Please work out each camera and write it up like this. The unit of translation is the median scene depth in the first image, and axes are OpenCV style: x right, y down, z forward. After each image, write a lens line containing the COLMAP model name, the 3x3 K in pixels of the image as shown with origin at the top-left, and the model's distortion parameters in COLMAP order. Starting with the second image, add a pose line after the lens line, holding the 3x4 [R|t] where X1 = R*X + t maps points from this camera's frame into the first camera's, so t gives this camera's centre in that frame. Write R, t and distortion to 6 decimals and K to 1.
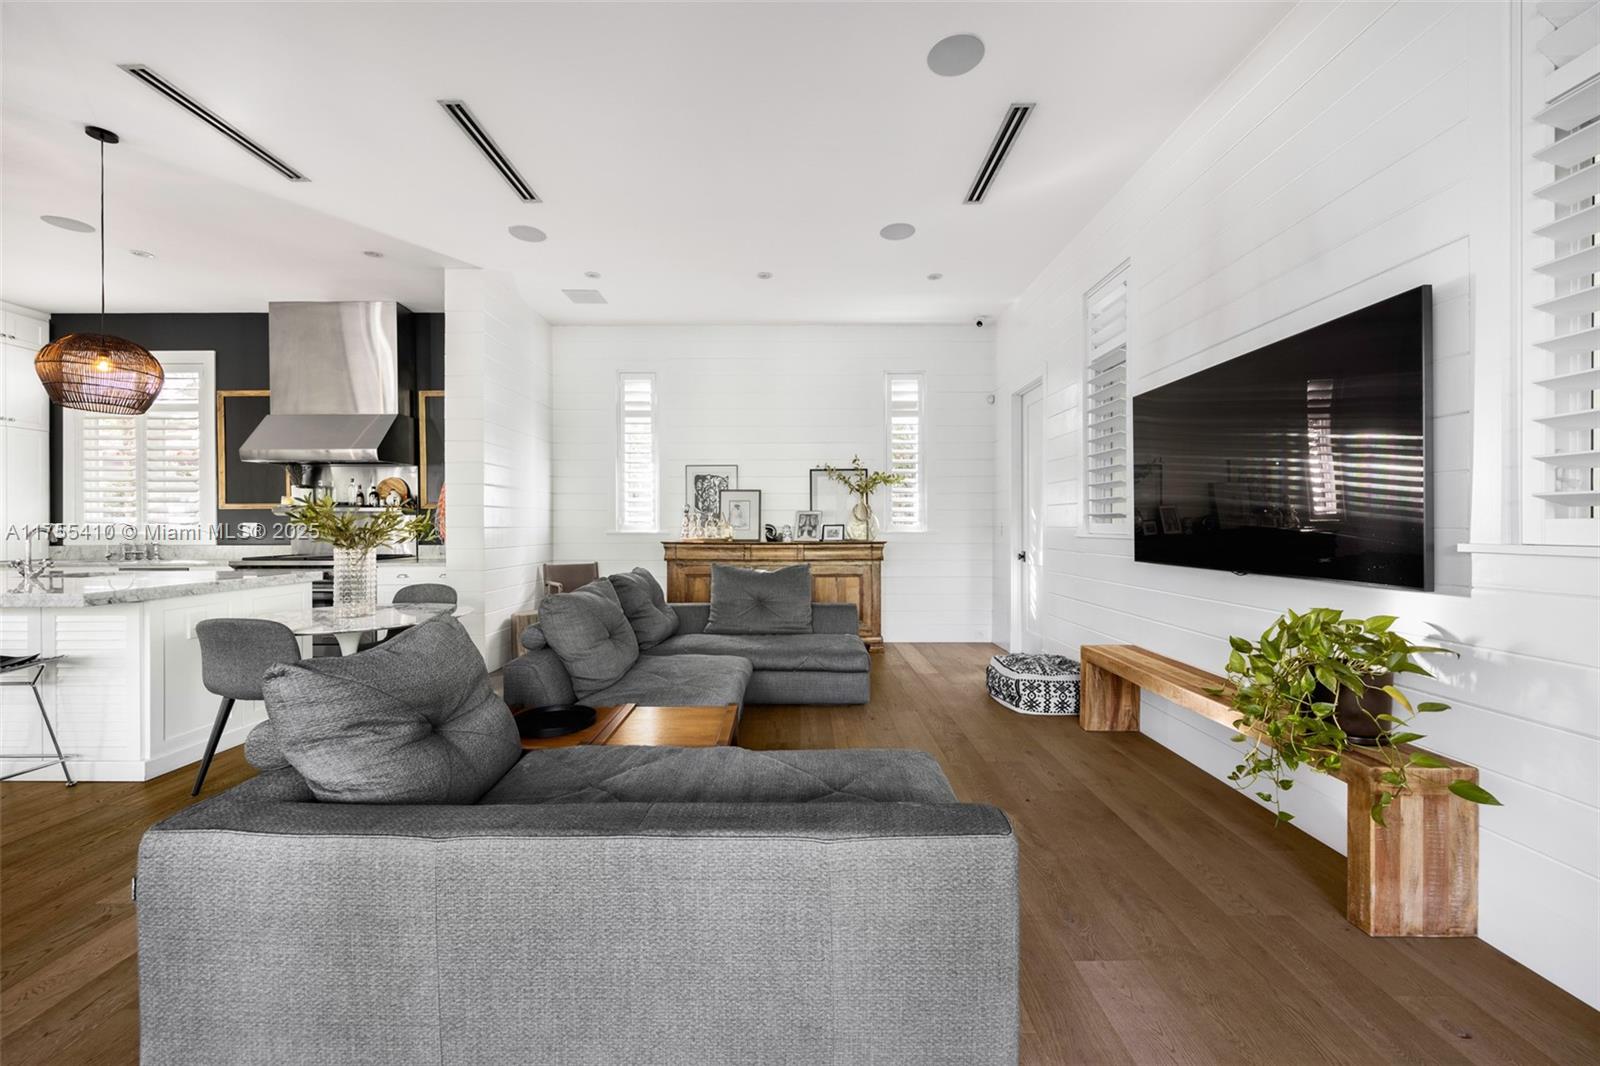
lens RADIAL K [[624.0, 0, 800.3], [0, 624.0, 528.8], [0, 0, 1]] dist [0.000916, 0.000089]
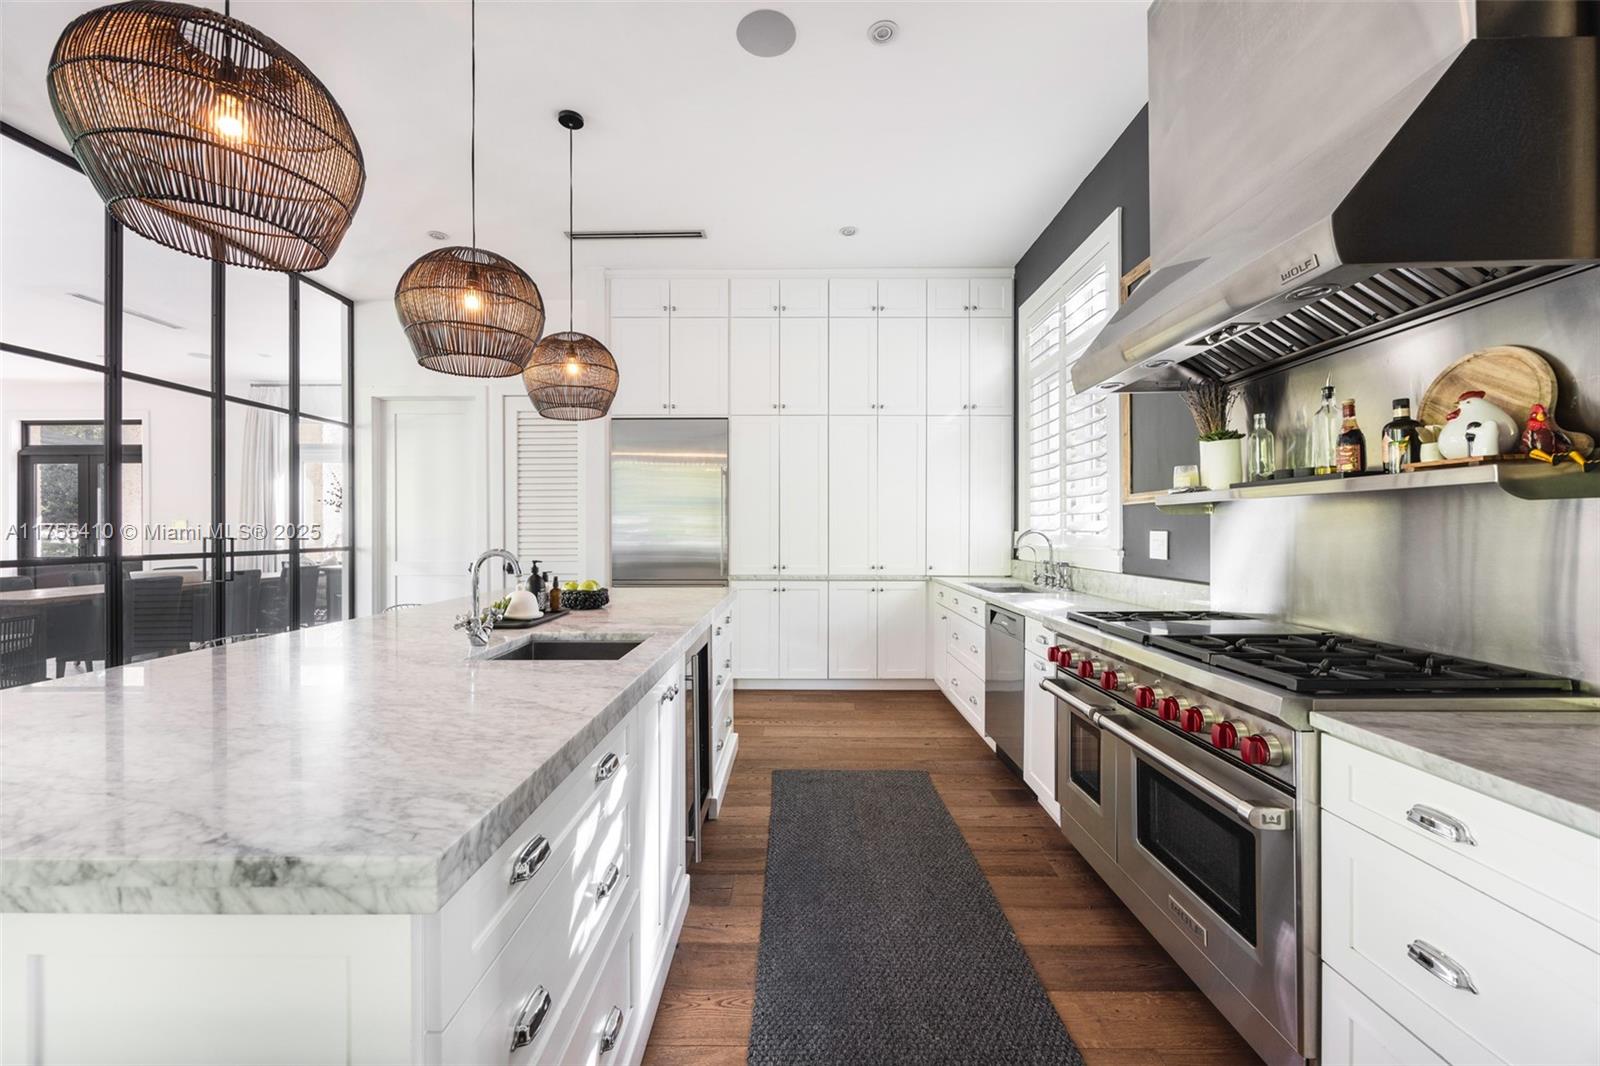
lens RADIAL K [[624.0, 0, 796.6], [0, 624.0, 531.8], [0, 0, 1]] dist [0.000916, 0.000089]
pose [[-0.015429, 0.004254, -0.999872, -0.404320], [0.006035, 0.999973, 0.004161, -0.012167], [0.999863, -0.005971, -0.015455, 0.741183]]
